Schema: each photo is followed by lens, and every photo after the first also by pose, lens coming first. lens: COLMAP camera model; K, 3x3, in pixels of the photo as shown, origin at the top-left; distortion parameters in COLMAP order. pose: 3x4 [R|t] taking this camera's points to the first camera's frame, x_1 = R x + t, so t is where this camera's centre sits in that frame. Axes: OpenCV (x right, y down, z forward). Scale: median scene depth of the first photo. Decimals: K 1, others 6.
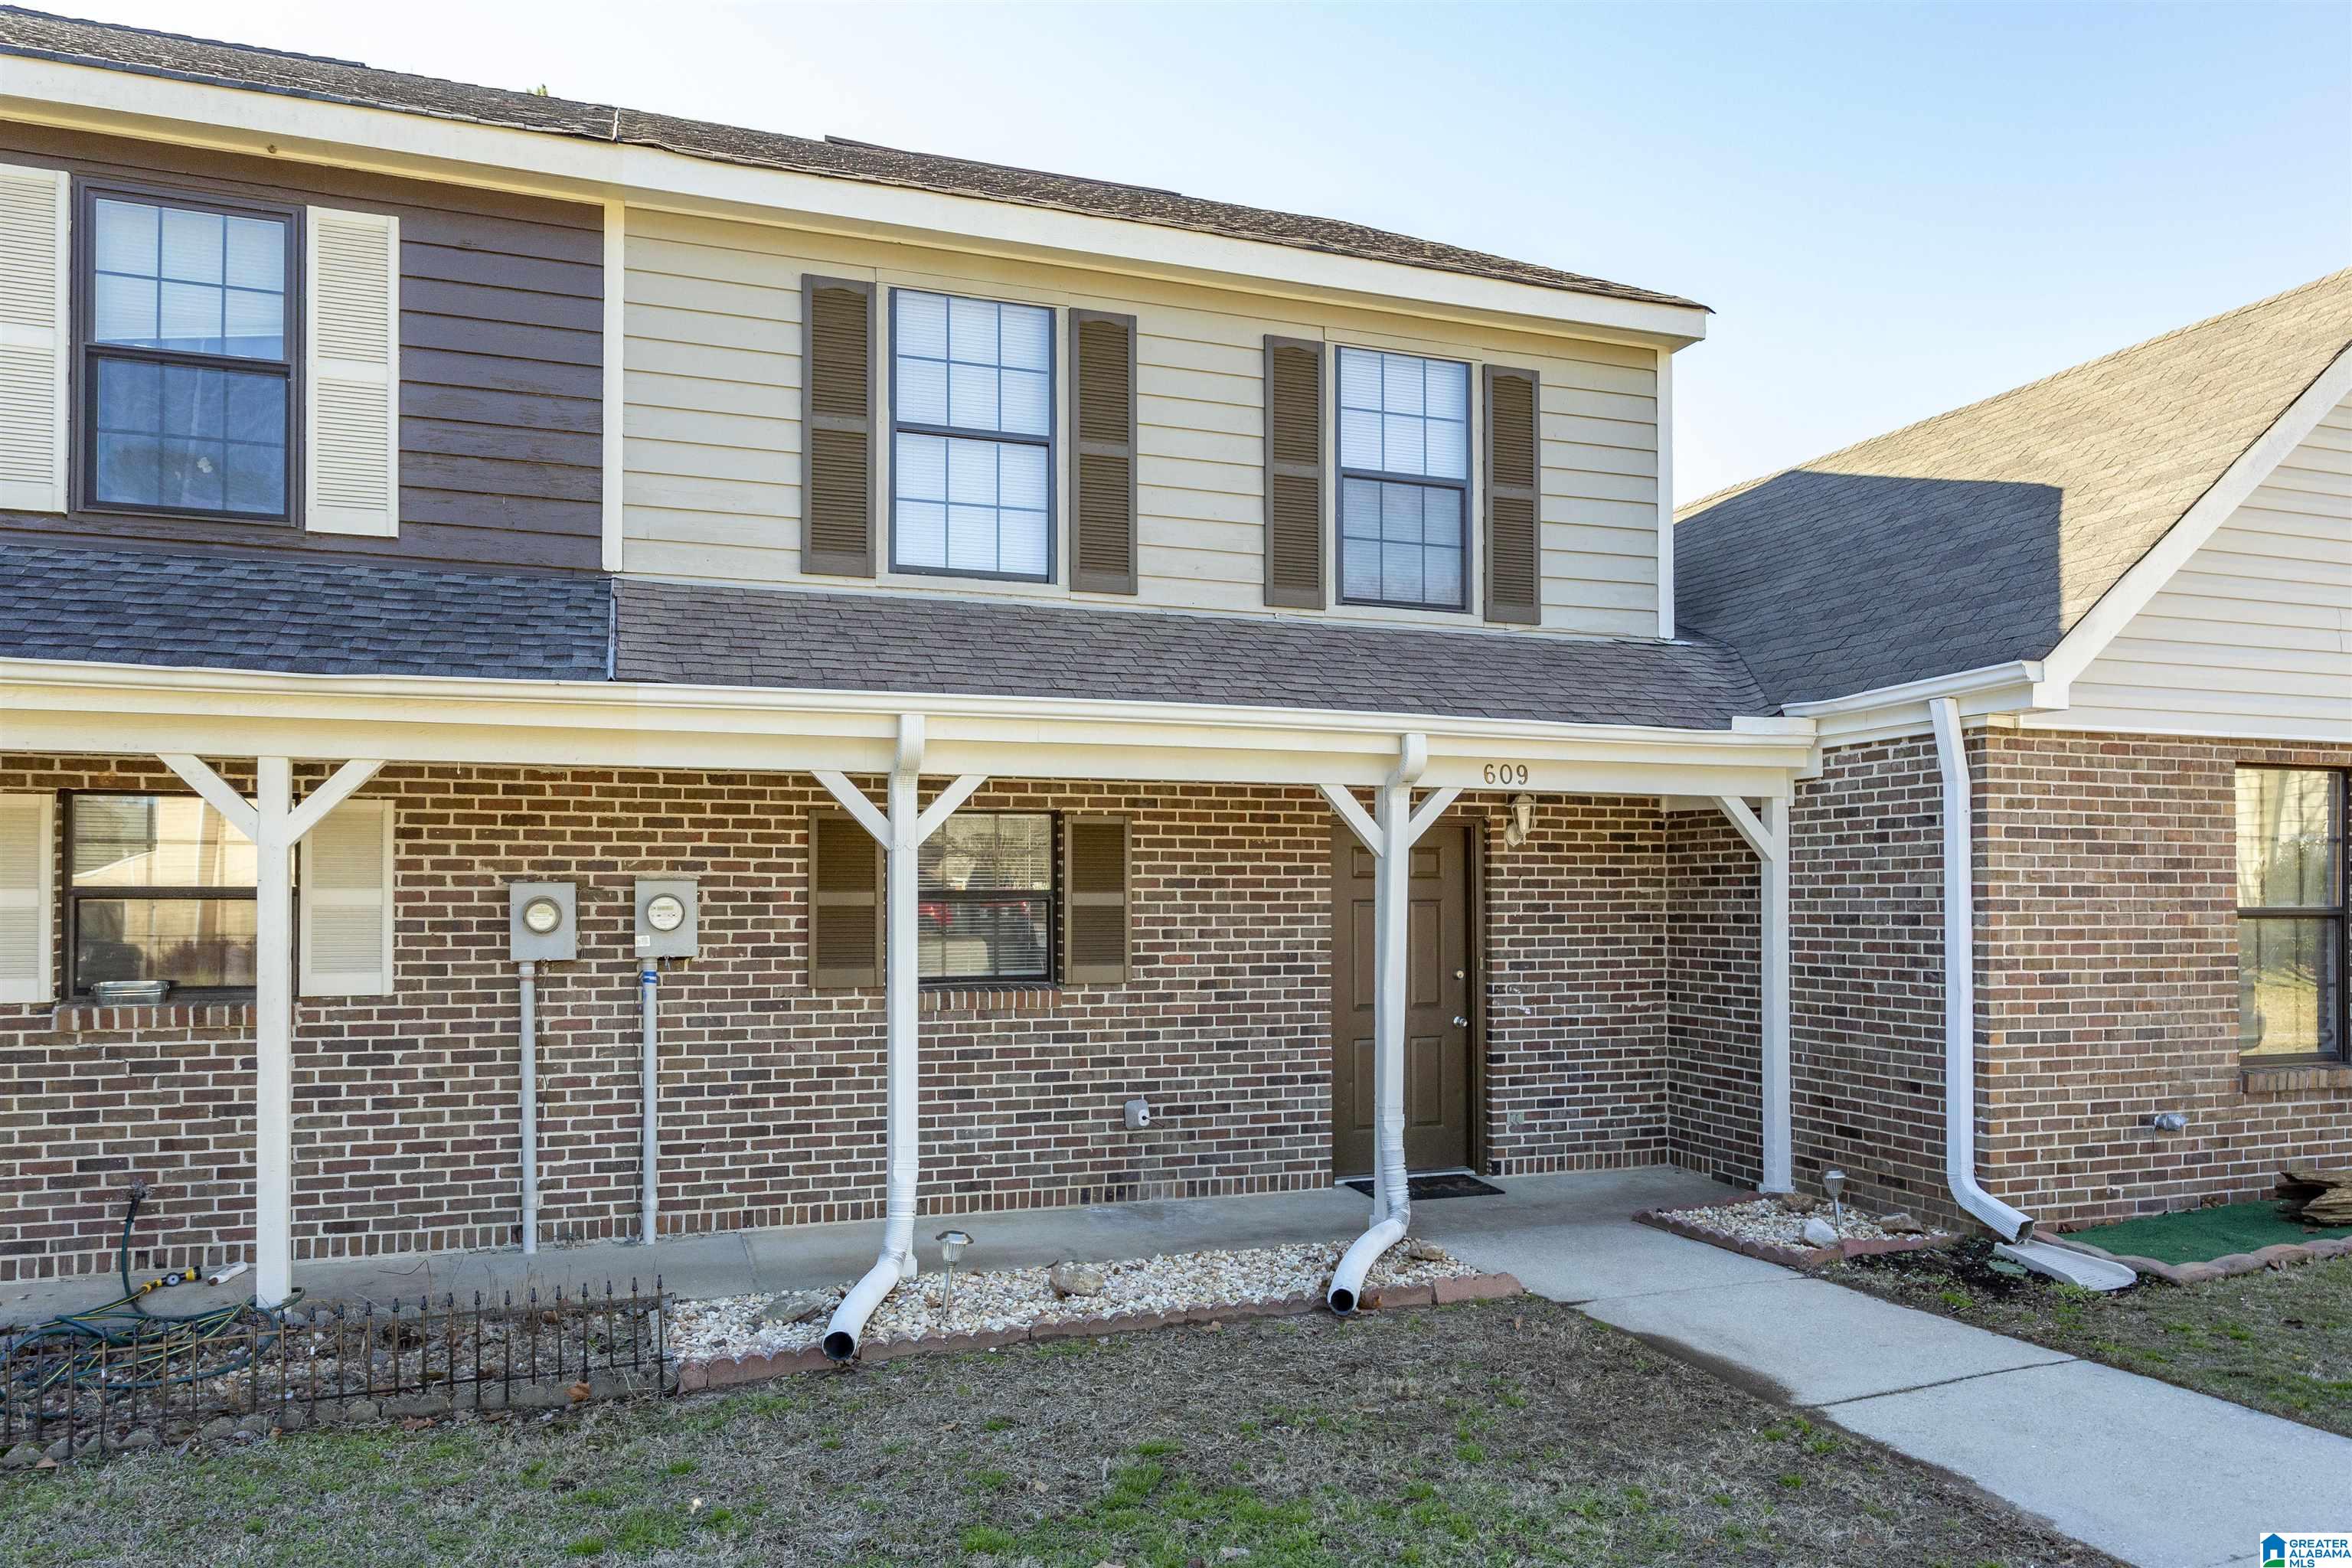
lens RADIAL K [[1542.8, 0, 1243.7], [0, 1542.8, 902.8], [0, 0, 1]] dist [0.001808, 0.001149]
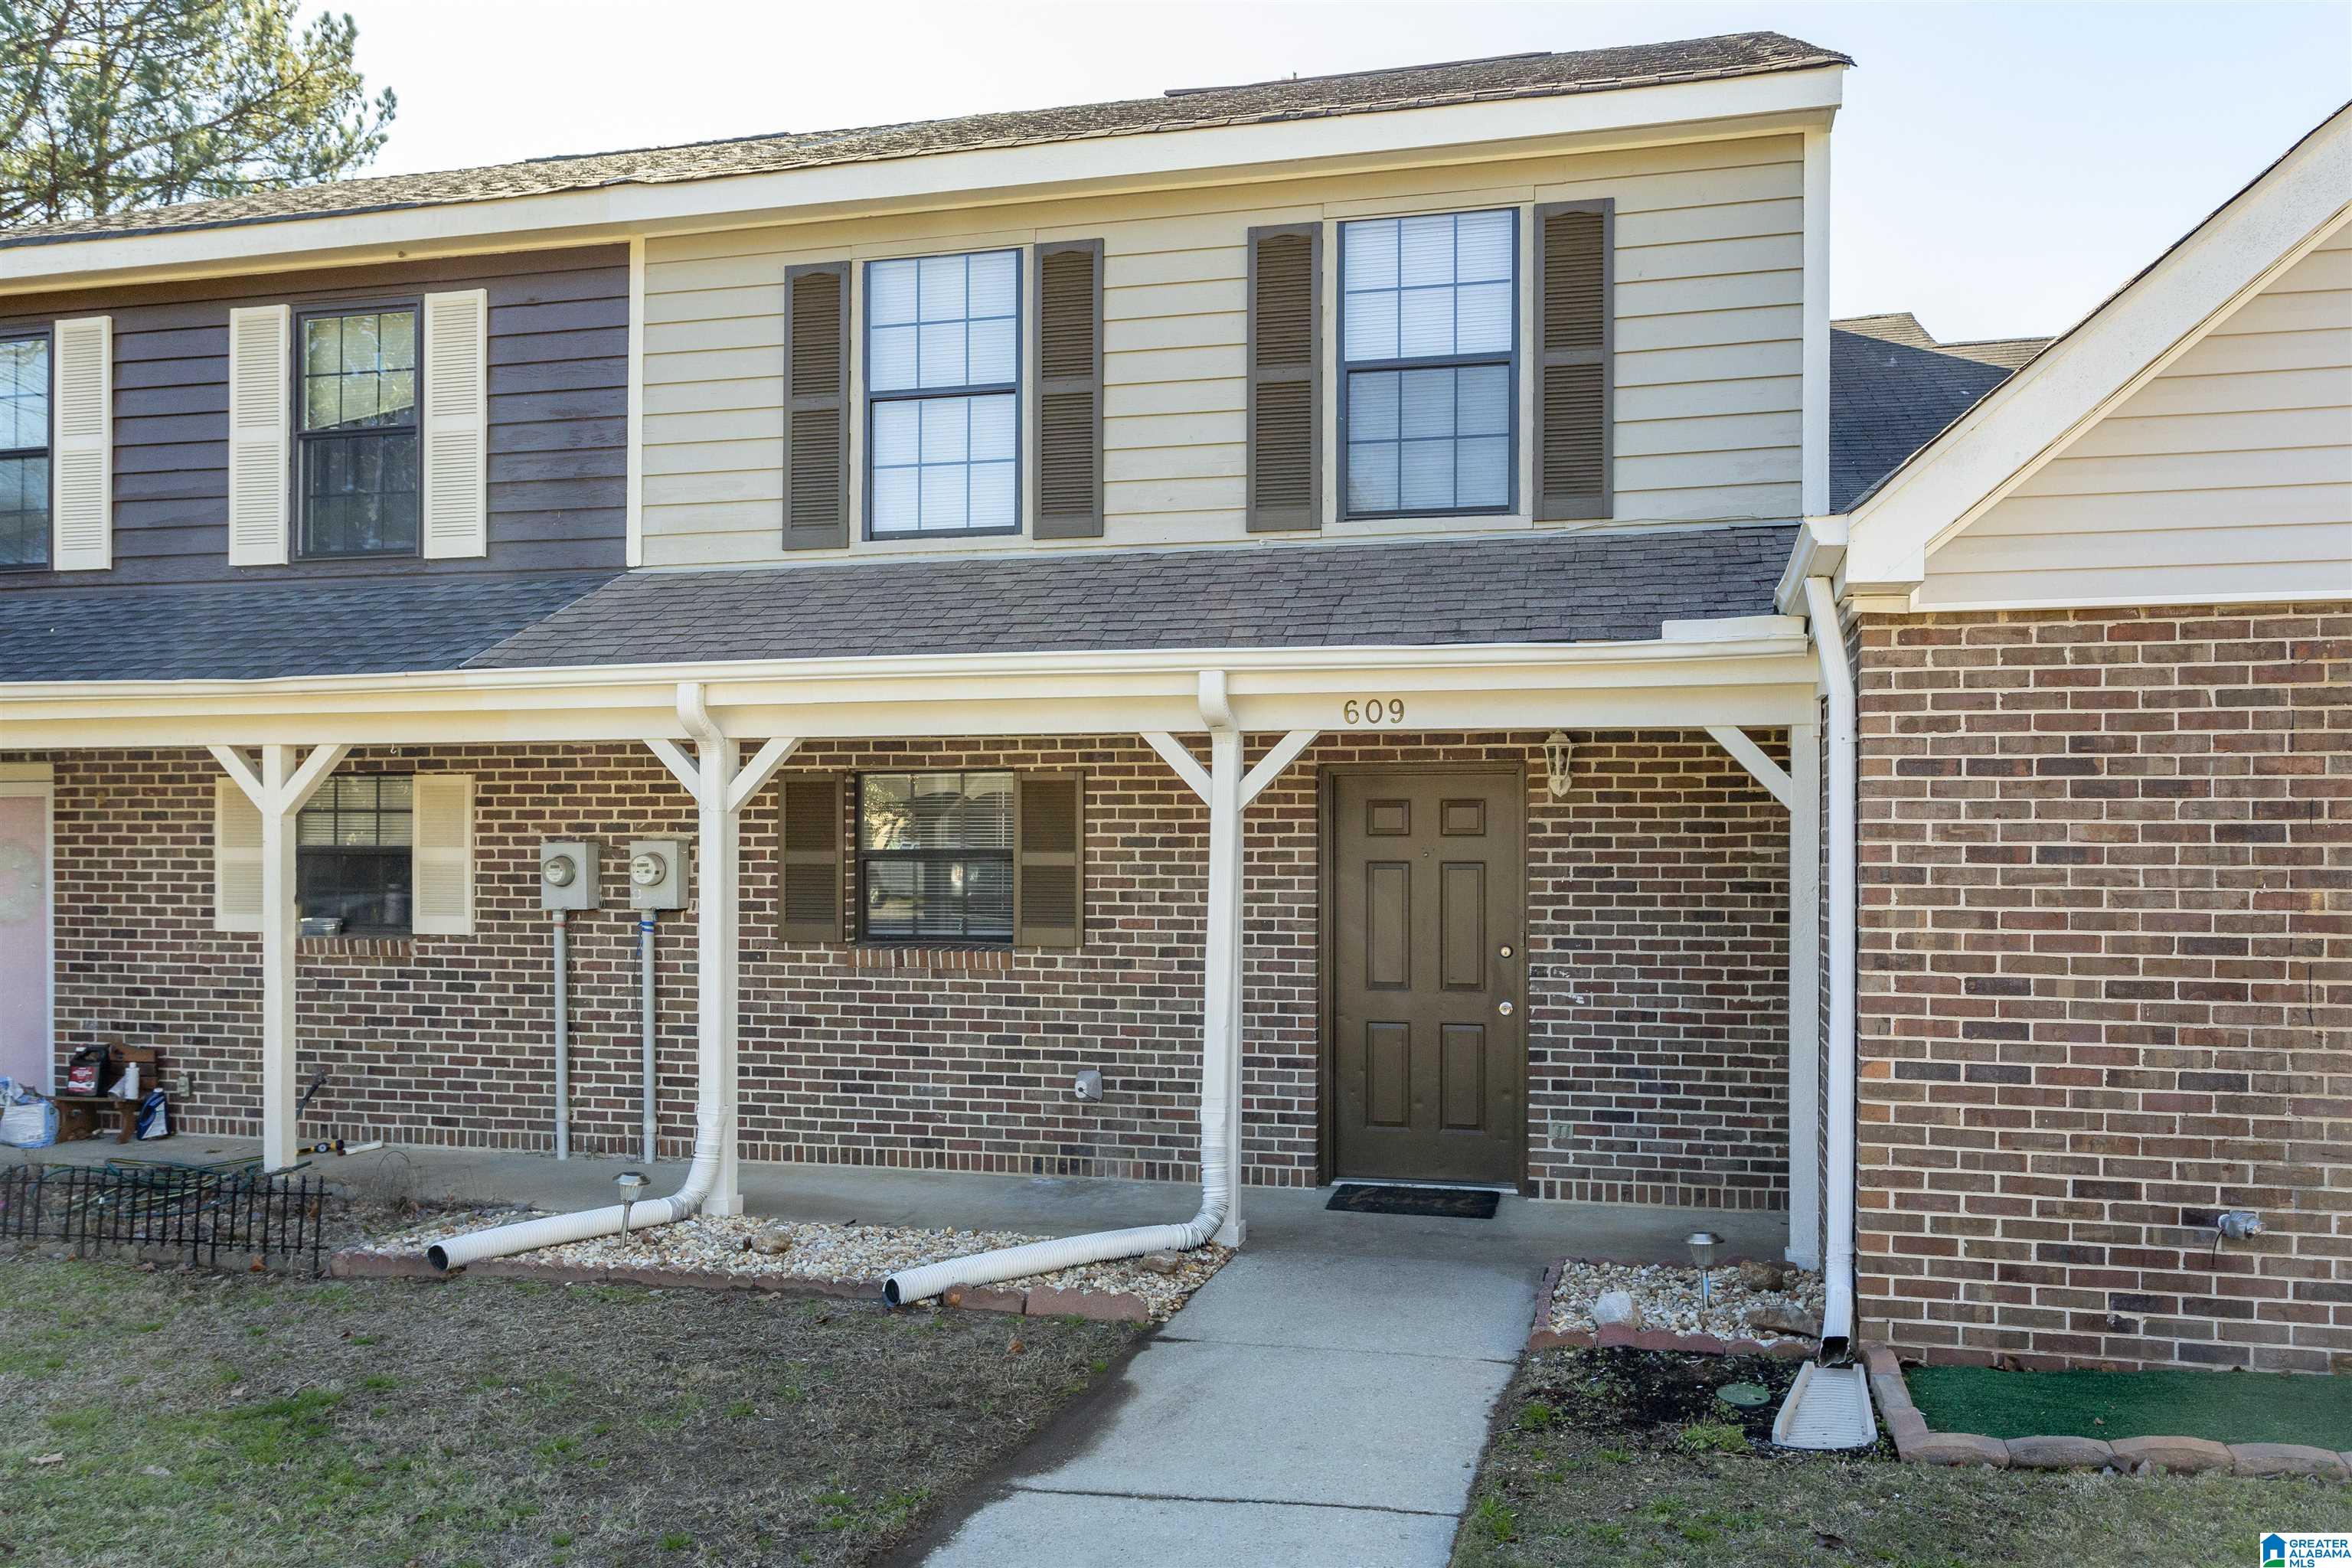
lens RADIAL K [[1635.3, 0, 1238.6], [0, 1635.3, 890.0], [0, 0, 1]] dist [0.001614, 0.000599]
pose [[0.842332, 0.015279, -0.538743, 0.570353], [-0.005518, 0.999790, 0.019728, -0.003916], [0.538931, -0.013645, 0.842239, 0.211297]]
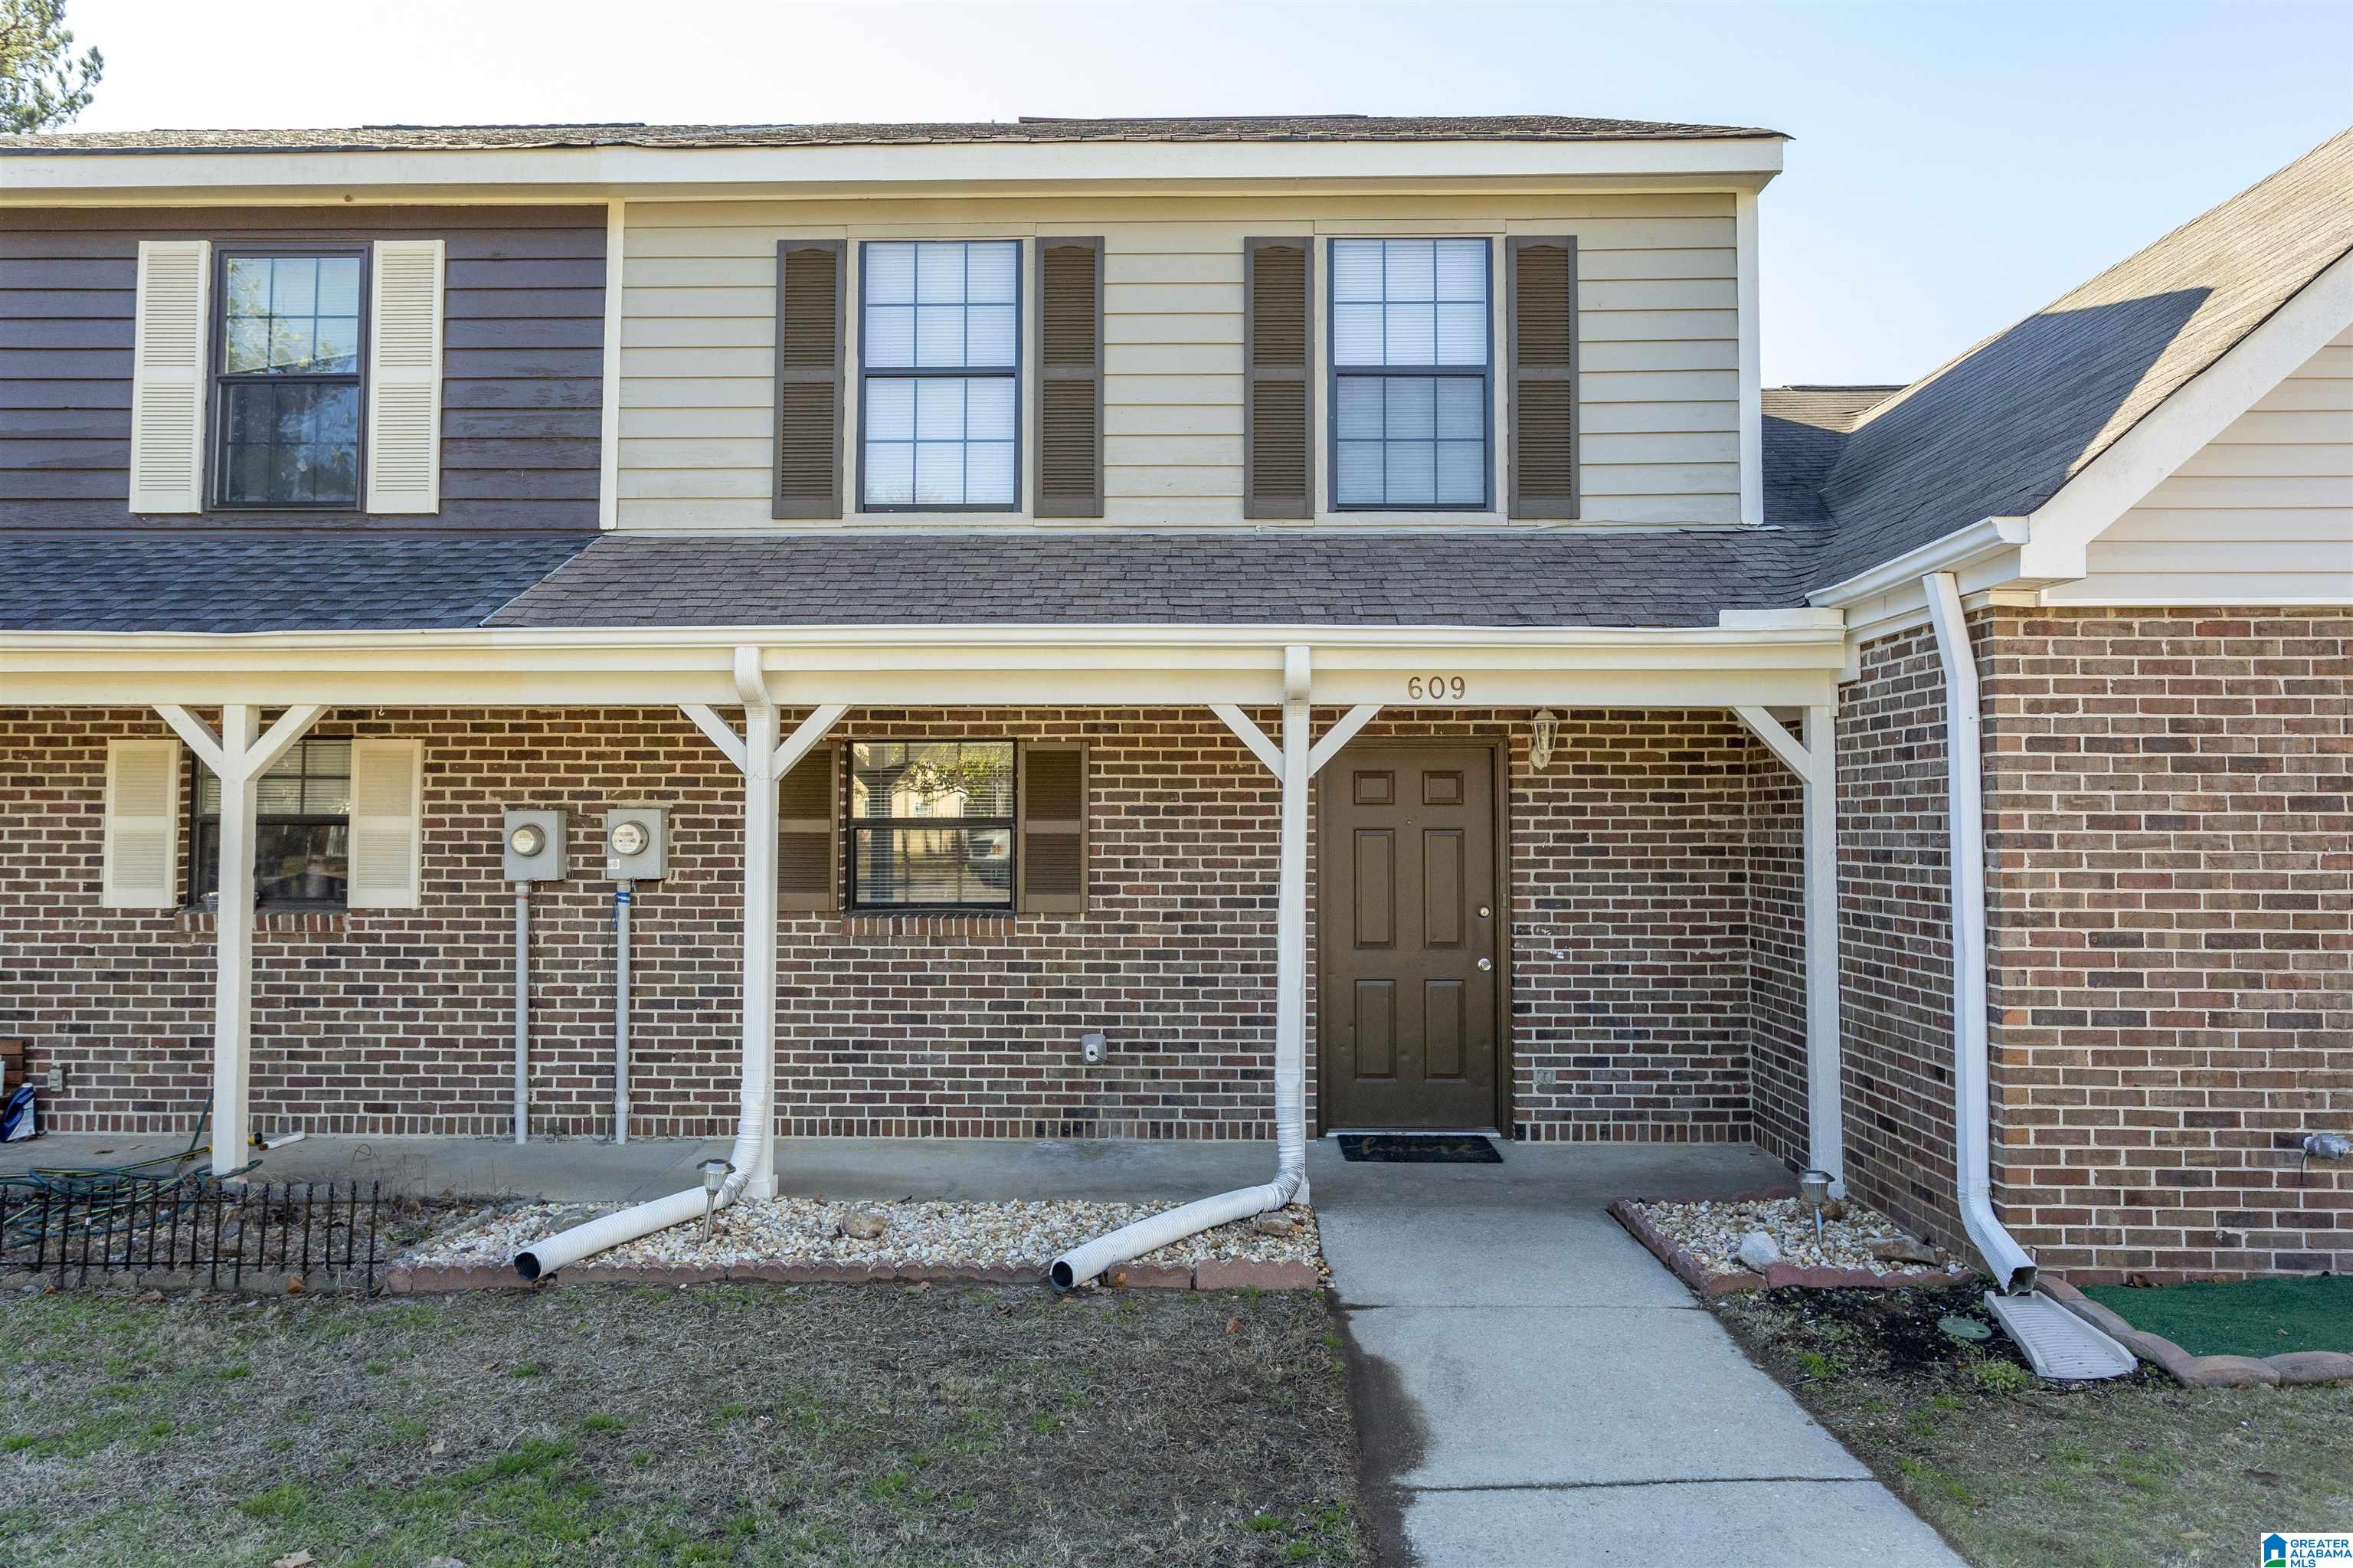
lens RADIAL K [[1458.7, 0, 1176.5], [0, 1458.7, 784.0], [0, 0, 1]] dist [-0.004376, 0.003993]
pose [[0.933164, -0.006532, -0.359391, 0.322592], [-0.003730, 0.999605, -0.027851, -0.004234], [0.359431, 0.027330, 0.932772, 0.163922]]
